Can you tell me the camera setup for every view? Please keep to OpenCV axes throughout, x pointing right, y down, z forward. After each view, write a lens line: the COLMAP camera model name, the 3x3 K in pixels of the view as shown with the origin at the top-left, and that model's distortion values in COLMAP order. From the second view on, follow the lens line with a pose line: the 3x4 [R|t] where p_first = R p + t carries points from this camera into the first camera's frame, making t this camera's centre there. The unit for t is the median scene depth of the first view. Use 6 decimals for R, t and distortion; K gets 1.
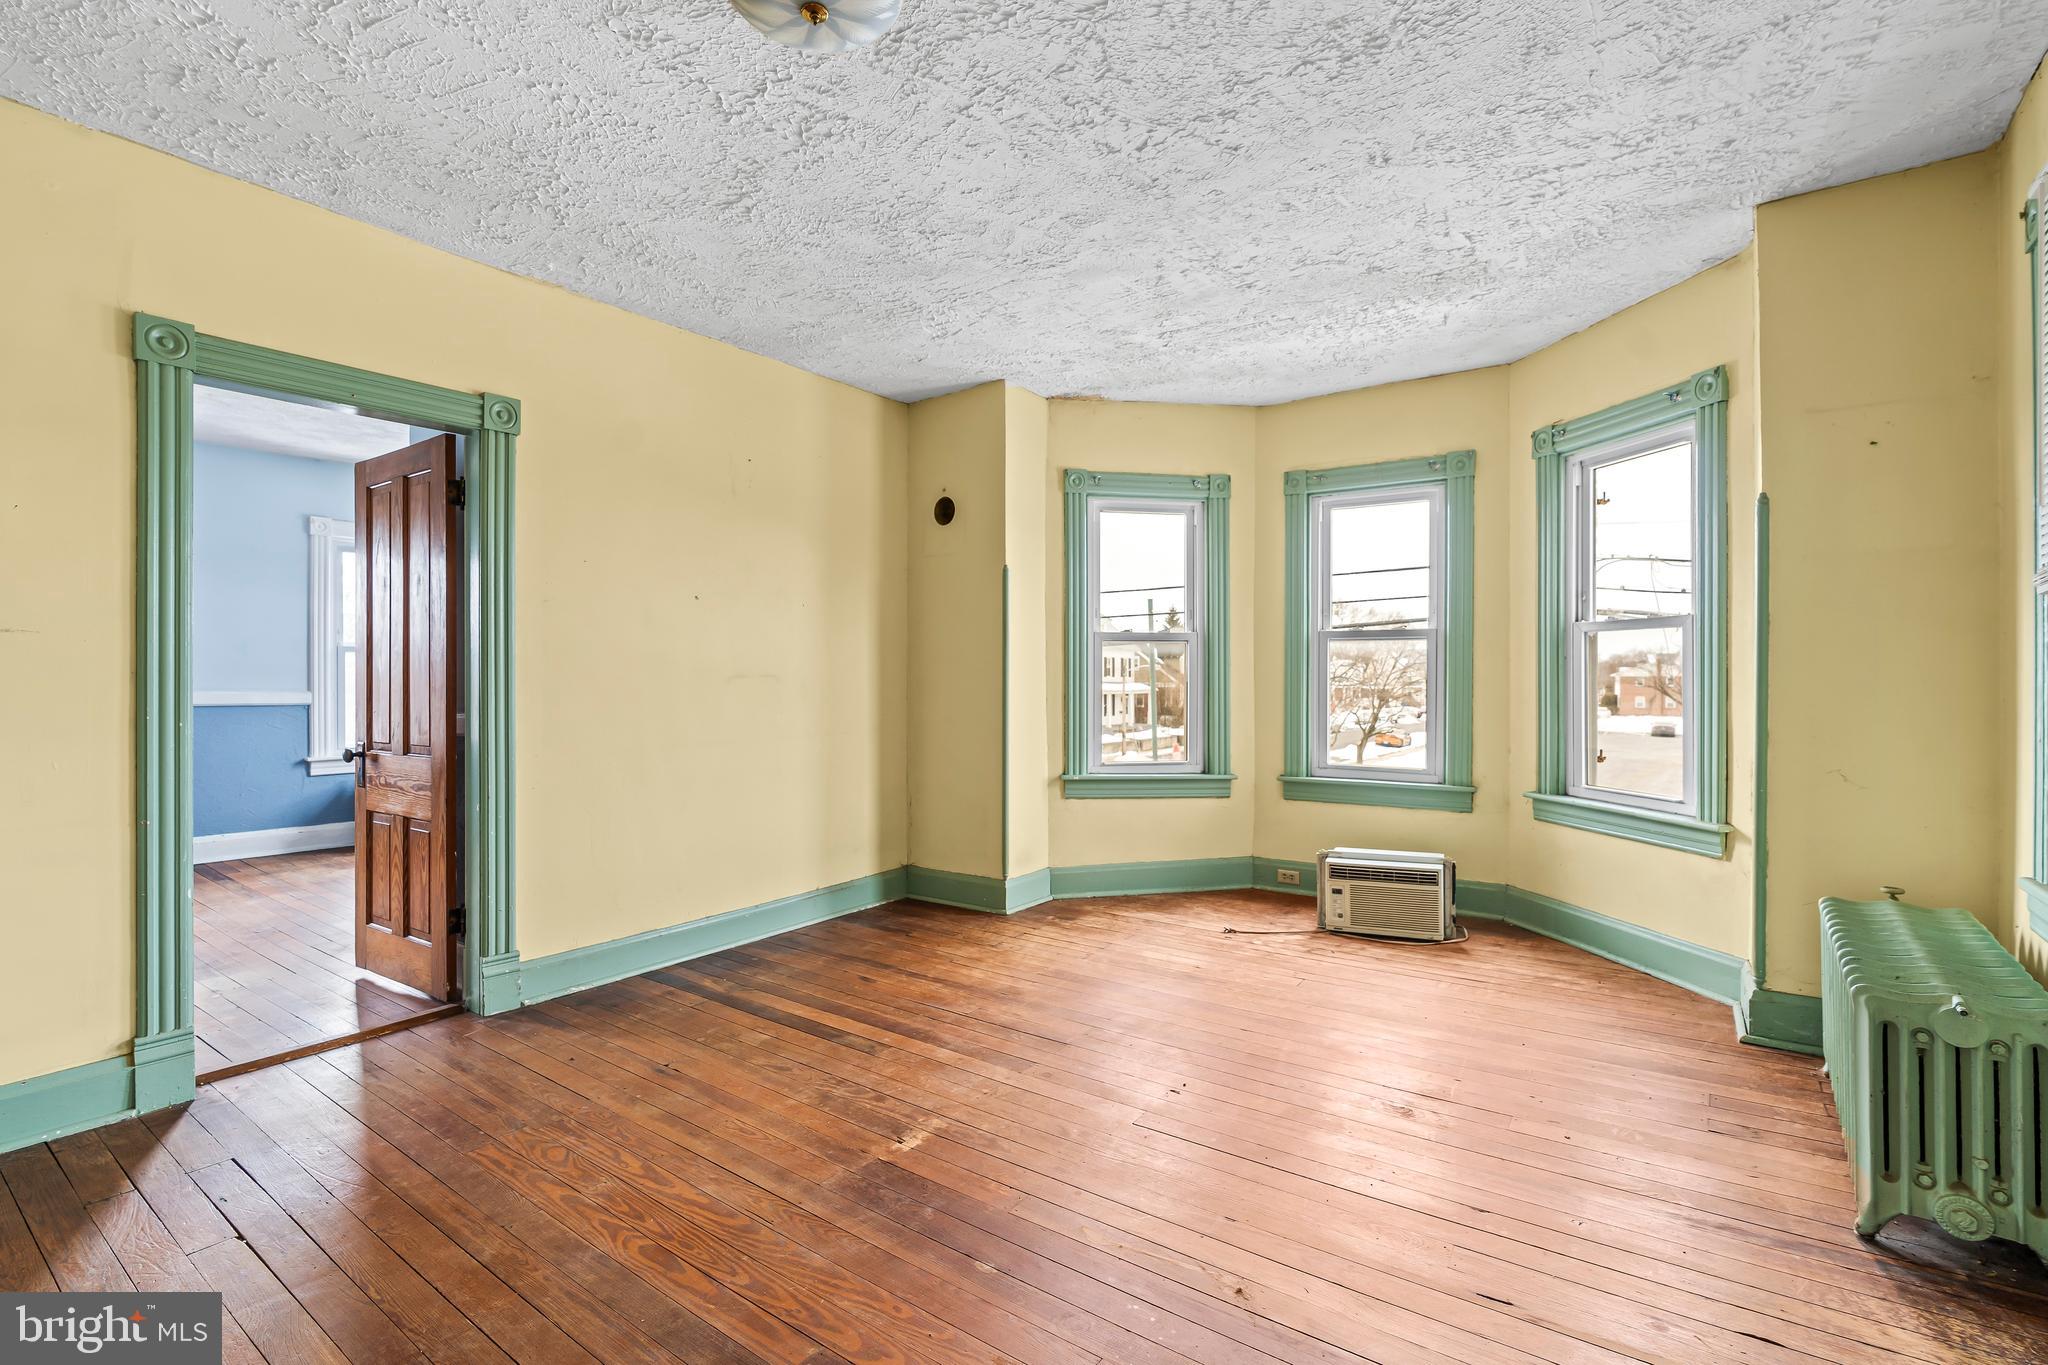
lens RADIAL K [[939.0, 0, 1016.4], [0, 939.0, 676.9], [0, 0, 1]] dist [-0.004145, 0.001085]
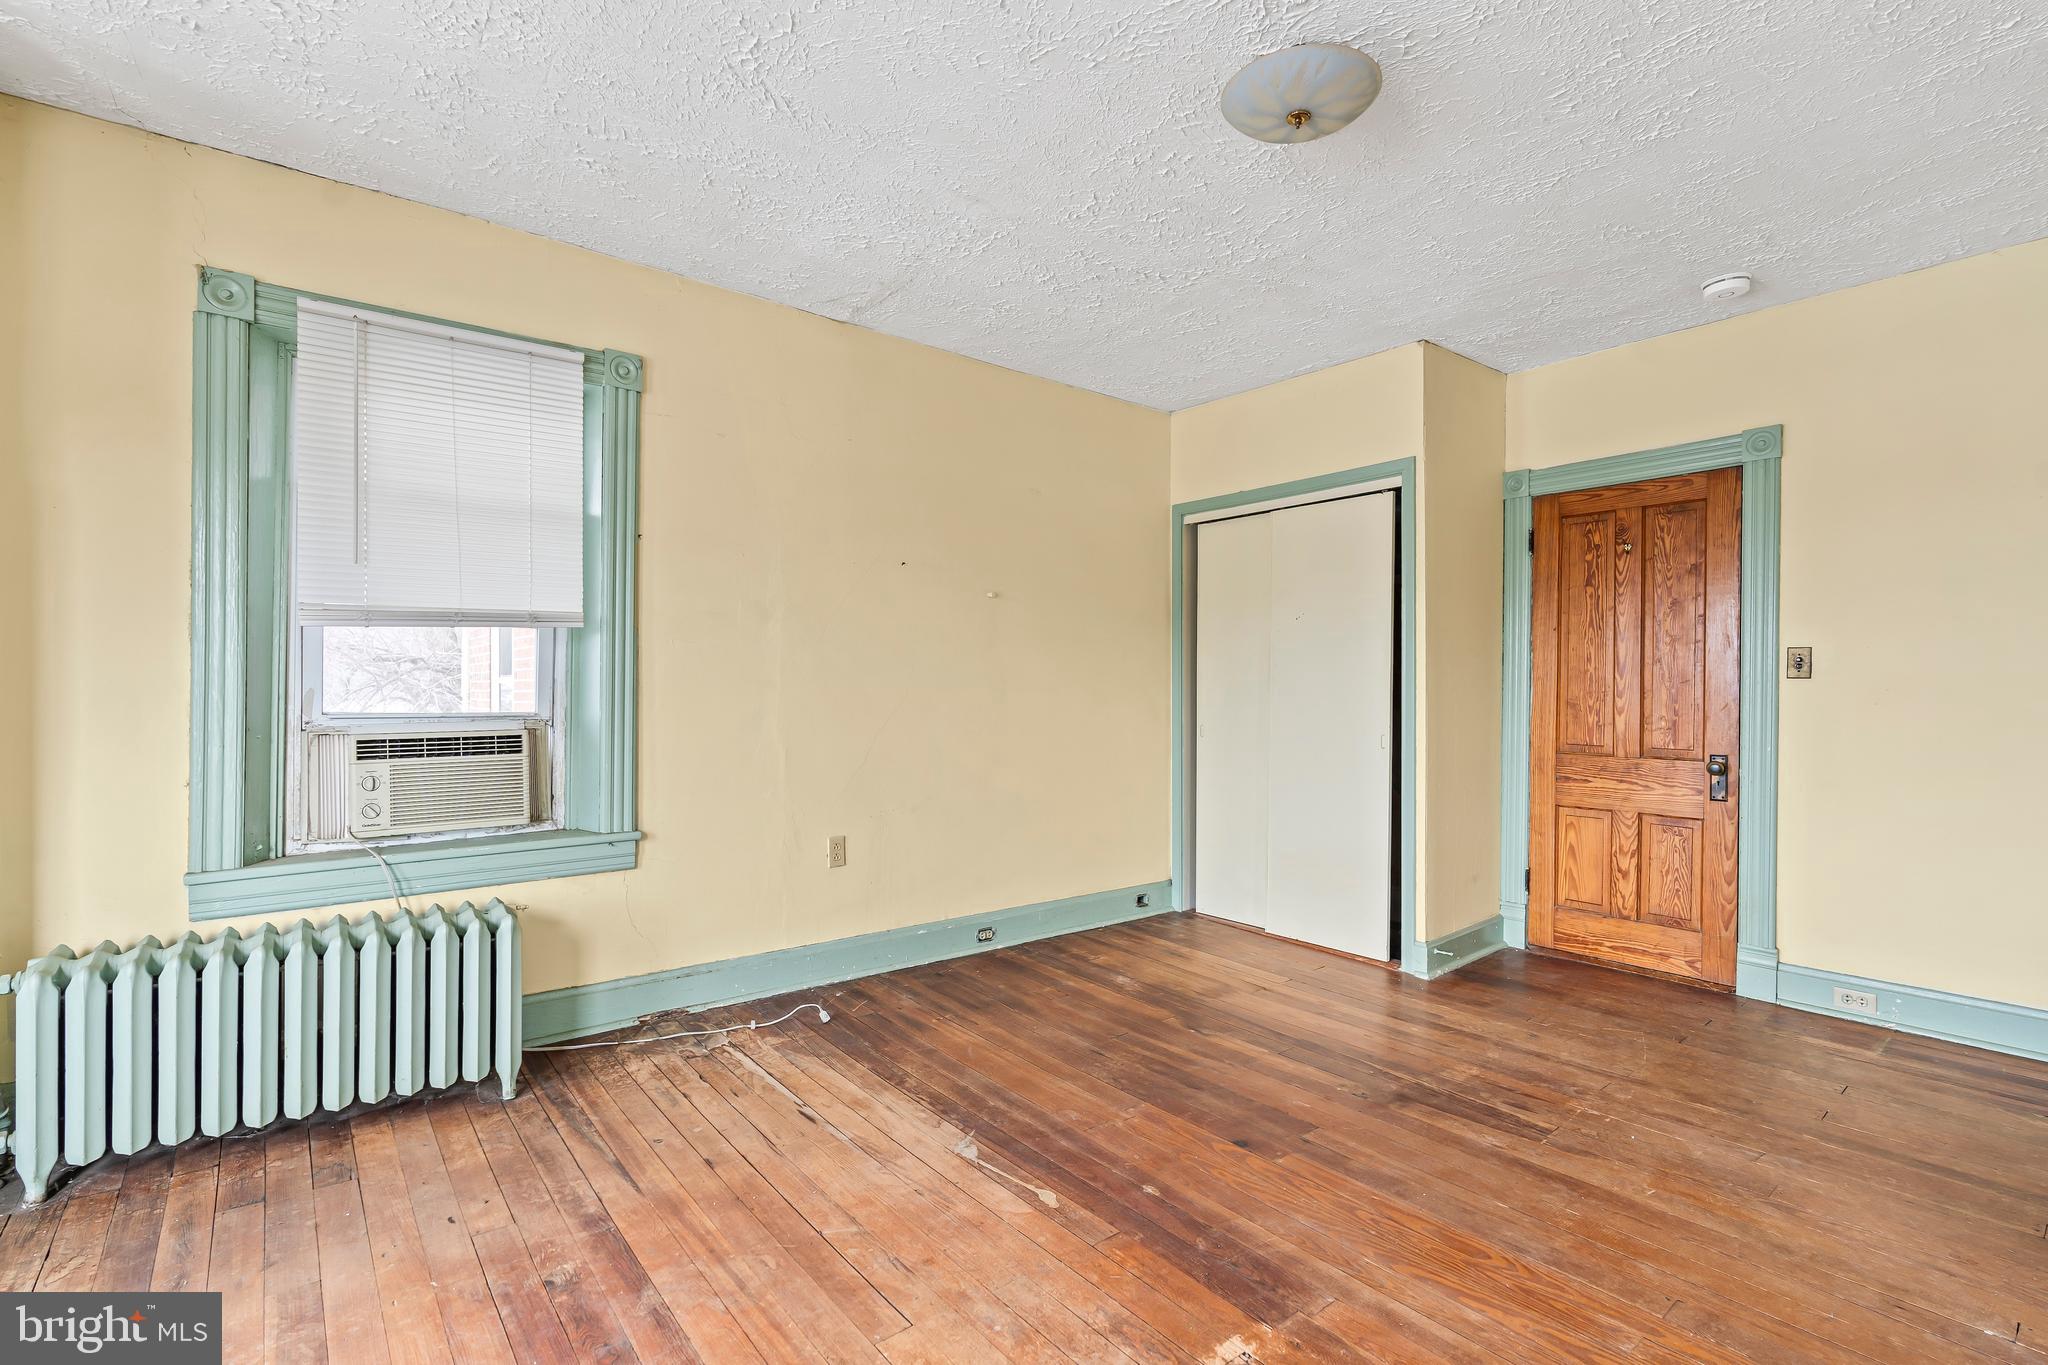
lens RADIAL K [[939.0, 0, 1016.4], [0, 939.0, 676.9], [0, 0, 1]] dist [-0.004145, 0.001085]
pose [[-0.964930, 0.005258, 0.262453, -0.162367], [0.003761, 0.999974, -0.006209, -0.011558], [-0.262479, -0.005005, -0.964925, 1.943135]]
